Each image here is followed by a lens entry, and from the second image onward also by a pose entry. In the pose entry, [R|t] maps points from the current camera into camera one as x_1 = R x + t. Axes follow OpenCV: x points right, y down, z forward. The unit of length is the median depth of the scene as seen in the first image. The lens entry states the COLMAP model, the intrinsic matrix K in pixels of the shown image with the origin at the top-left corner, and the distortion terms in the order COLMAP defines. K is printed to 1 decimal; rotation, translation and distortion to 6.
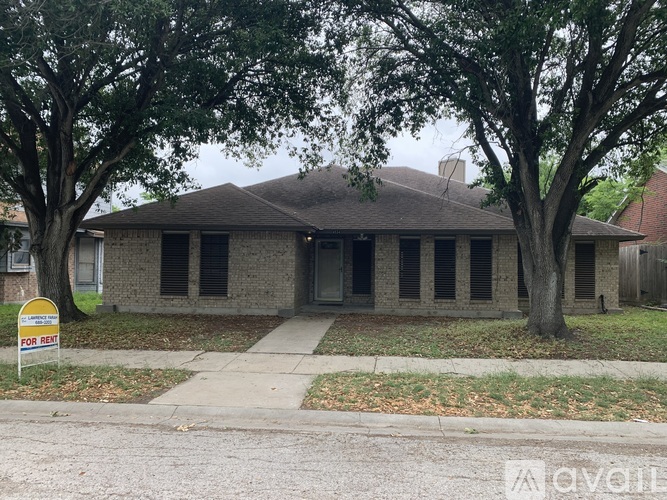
lens RADIAL K [[522.9, 0, 333.5], [0, 522.9, 250.0], [0, 0, 1]] dist [0.010341, -0.002374]
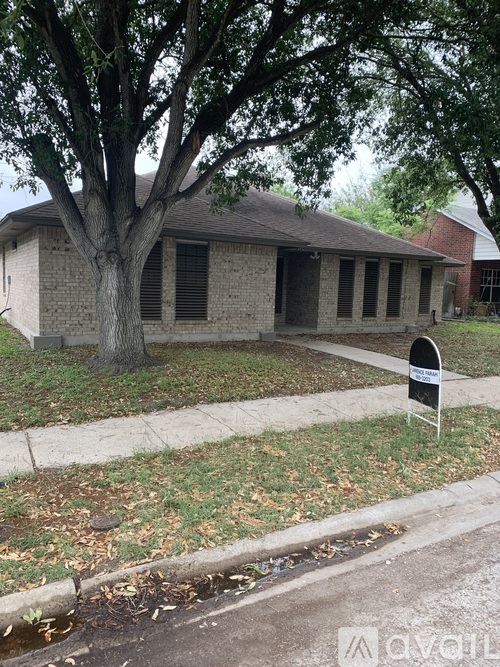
lens RADIAL K [[522.9, 0, 250.0], [0, 522.9, 333.5], [0, 0, 1]] dist [0.010341, -0.002374]
pose [[0.805771, -0.040202, 0.590861, -0.638812], [-0.051602, 0.989133, 0.137670, -0.009247], [-0.589975, -0.141420, 0.794940, 0.284263]]
